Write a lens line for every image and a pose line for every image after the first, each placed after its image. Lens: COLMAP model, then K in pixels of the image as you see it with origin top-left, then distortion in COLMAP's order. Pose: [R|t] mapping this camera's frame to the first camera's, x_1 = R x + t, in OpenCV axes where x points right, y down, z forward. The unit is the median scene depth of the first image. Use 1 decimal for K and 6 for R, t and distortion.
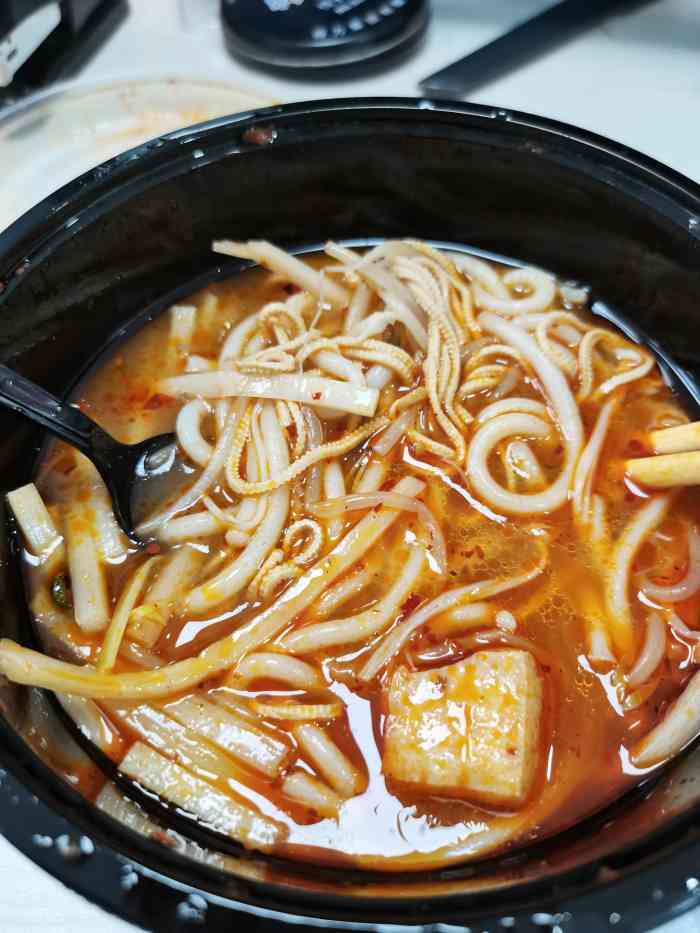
lens RADIAL K [[708.1, 0, 349.7], [0, 708.1, 466.8], [0, 0, 1]] dist [0.011538, 0.004337]
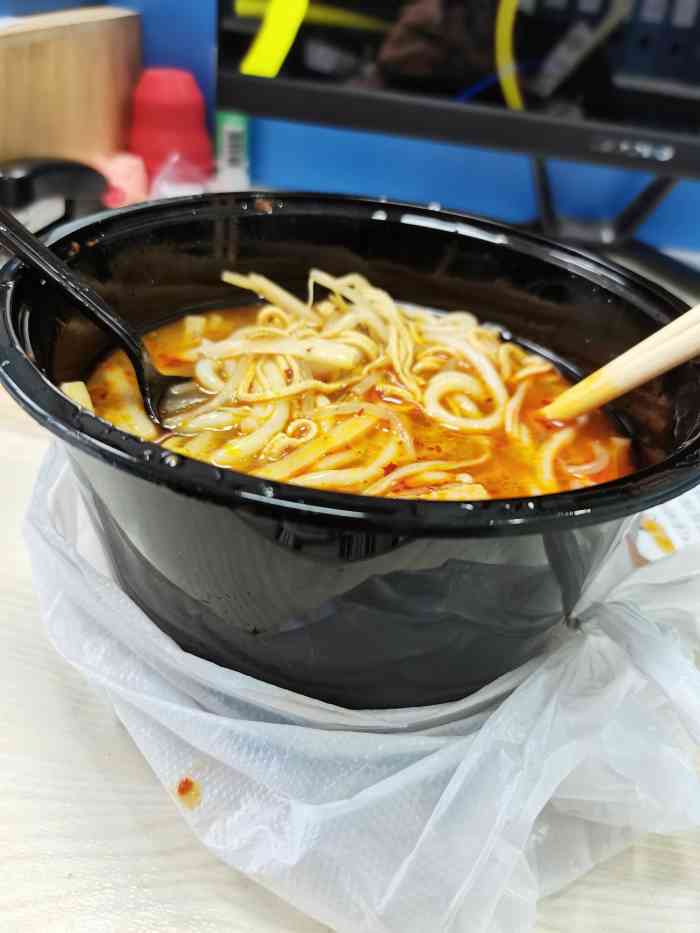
lens RADIAL K [[708.1, 0, 349.7], [0, 708.1, 466.8], [0, 0, 1]] dist [0.011538, 0.004337]
pose [[0.991135, 0.042015, 0.126040, -0.126979], [0.005268, 0.935506, -0.353272, 0.559528], [-0.132754, 0.350804, 0.926991, -0.141844]]
